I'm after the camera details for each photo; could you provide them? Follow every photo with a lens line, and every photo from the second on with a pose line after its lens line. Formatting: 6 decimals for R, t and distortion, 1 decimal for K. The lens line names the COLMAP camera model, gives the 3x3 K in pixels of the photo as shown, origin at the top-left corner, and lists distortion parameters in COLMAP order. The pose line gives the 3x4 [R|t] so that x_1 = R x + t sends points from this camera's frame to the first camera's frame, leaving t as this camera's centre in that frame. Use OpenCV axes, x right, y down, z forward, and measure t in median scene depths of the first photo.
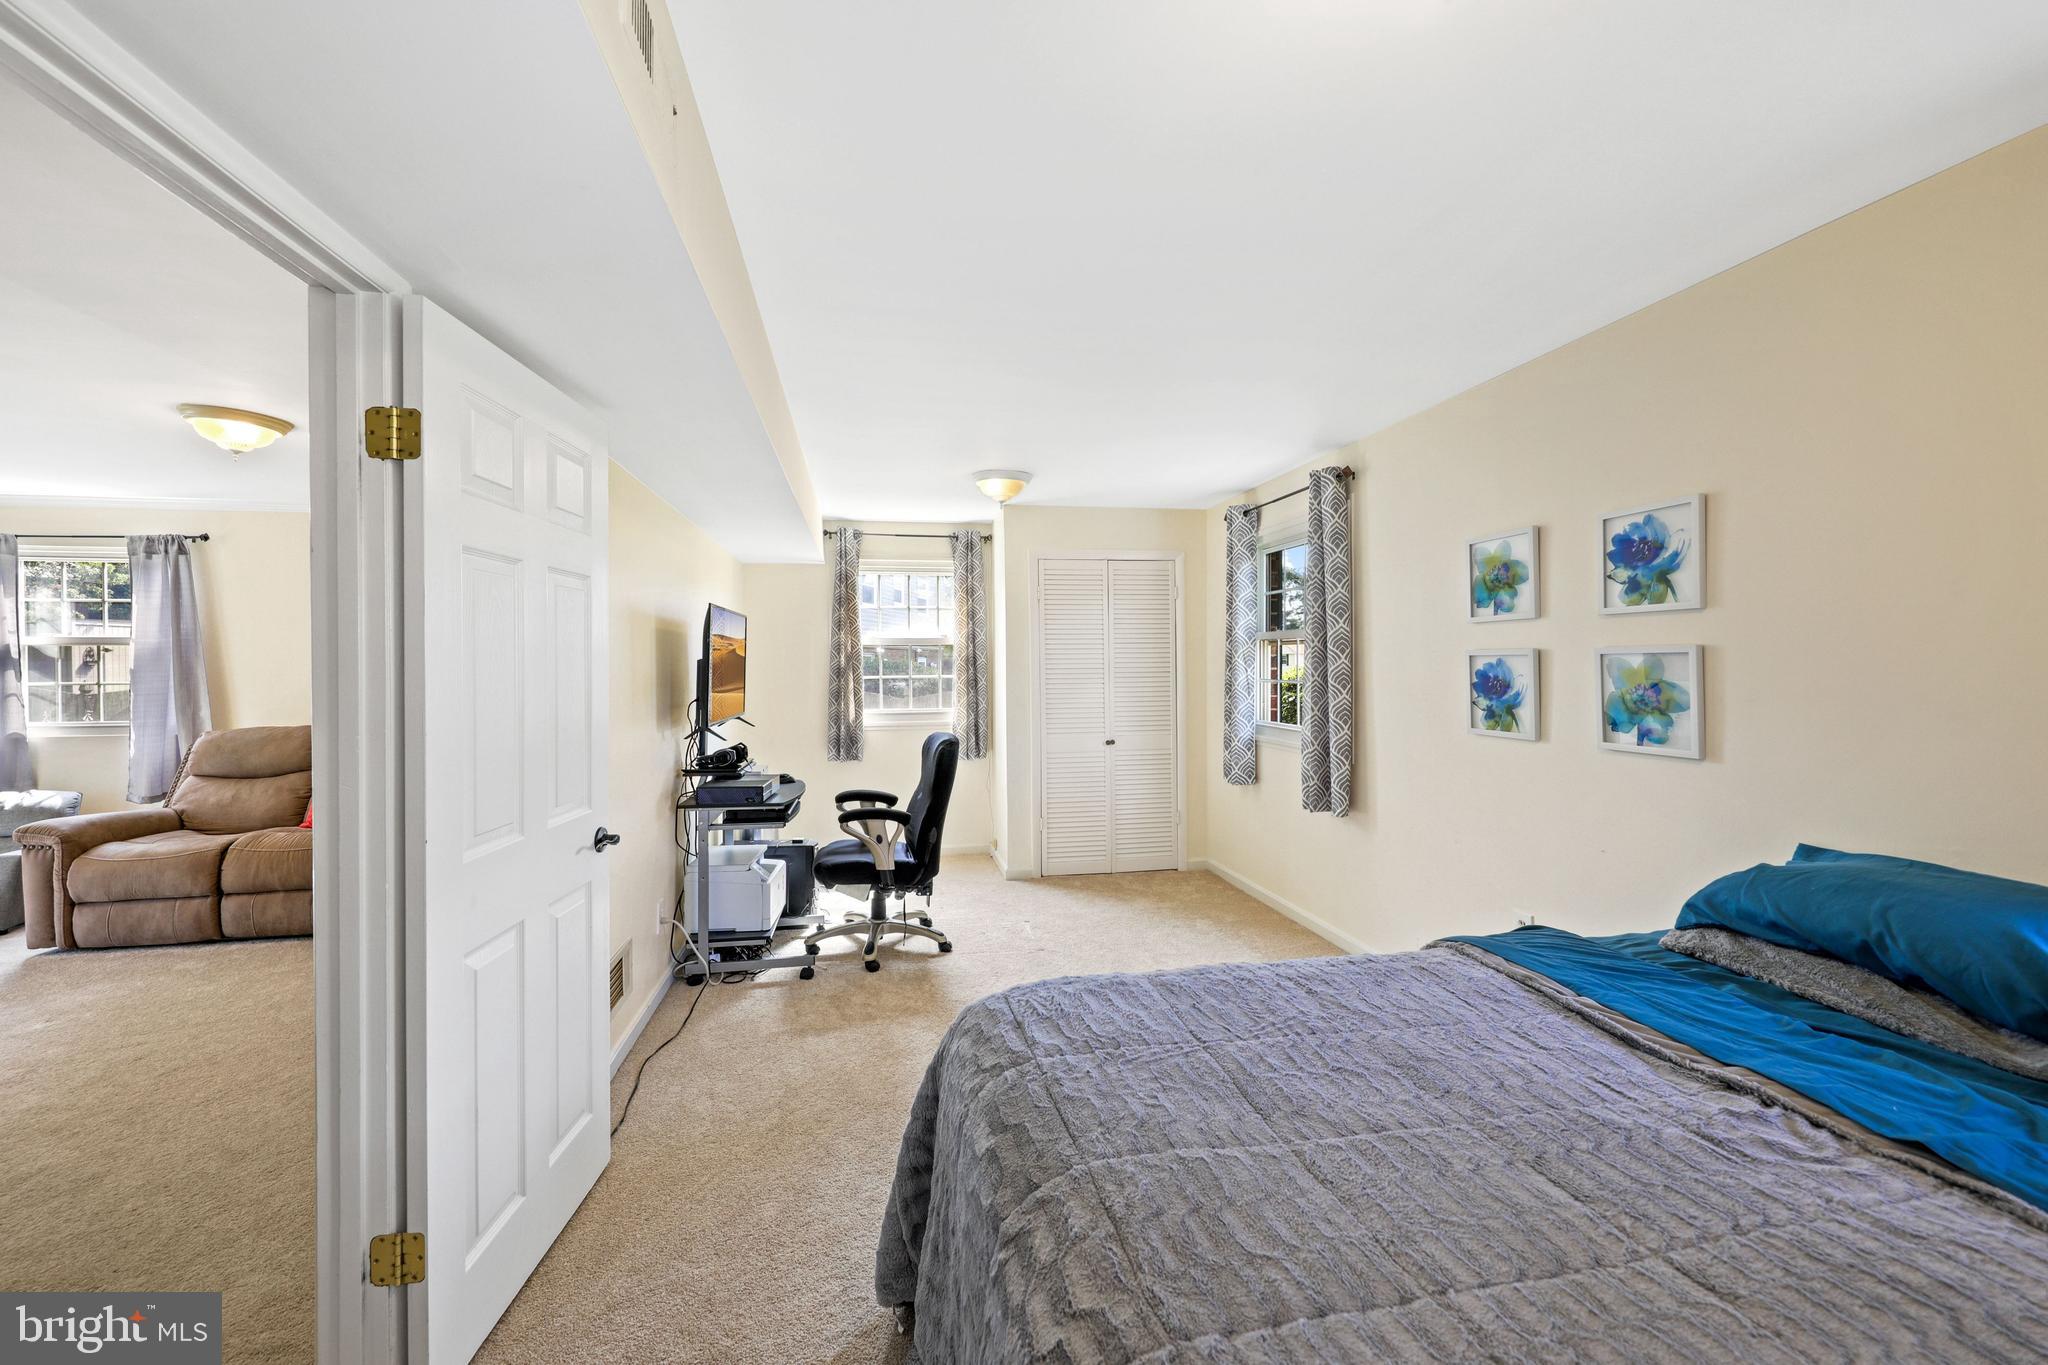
lens RADIAL K [[803.5, 0, 1023.5], [0, 803.5, 663.4], [0, 0, 1]] dist [-0.001812, -0.000682]
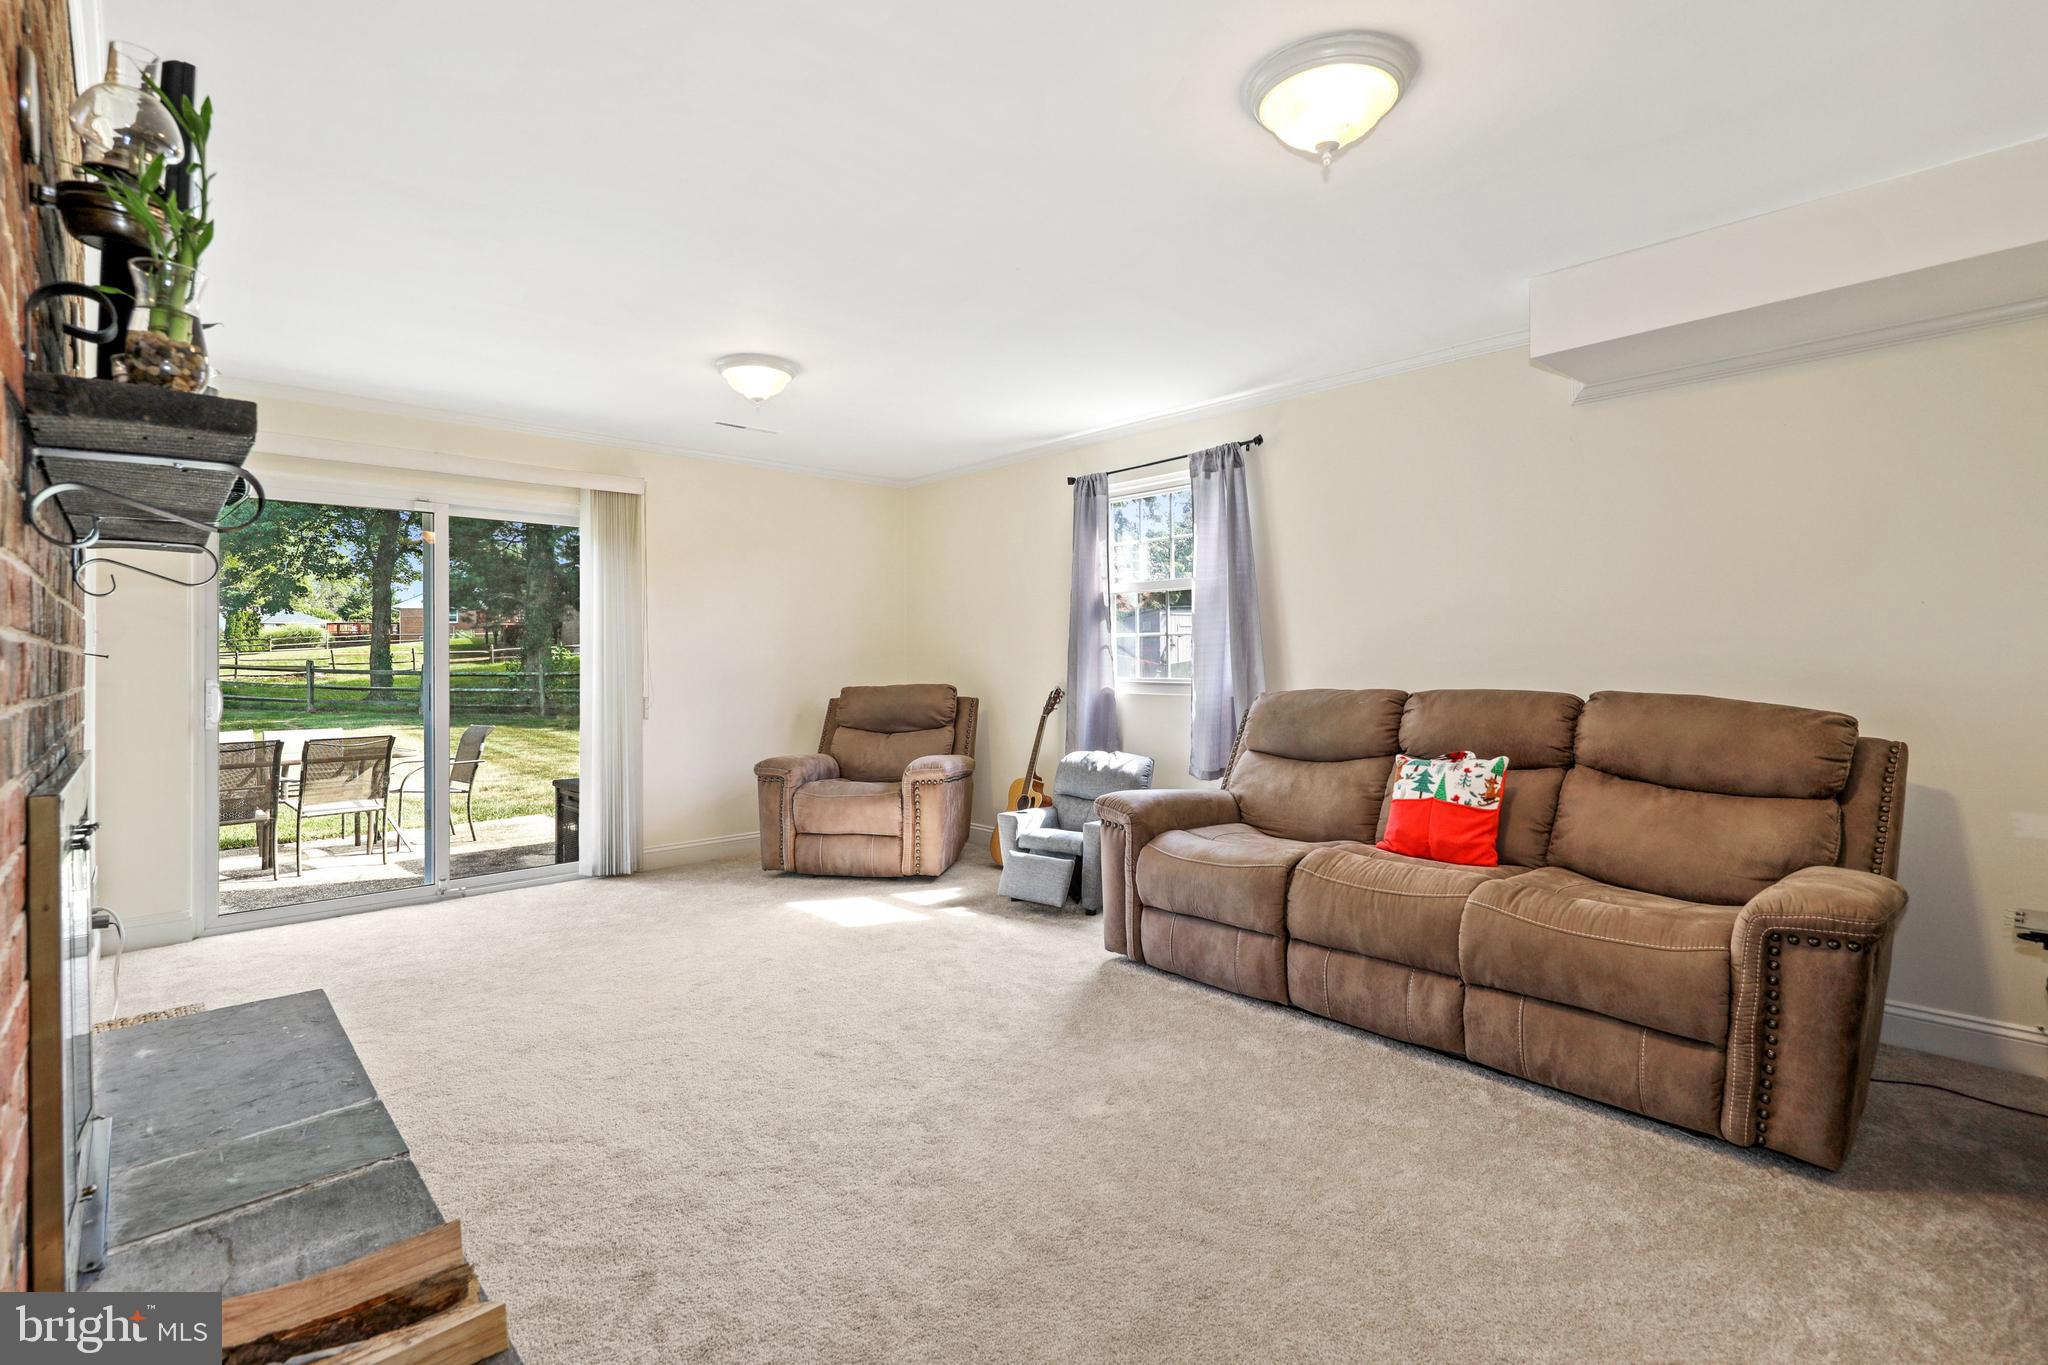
lens RADIAL K [[963.3, 0, 1033.3], [0, 963.3, 654.4], [0, 0, 1]] dist [-0.000458, -0.000160]
pose [[0.537406, 0.000432, -0.843323, -0.397819], [0.001676, 0.999997, 0.001580, 0.049995], [0.843322, -0.002263, 0.537404, 0.356708]]
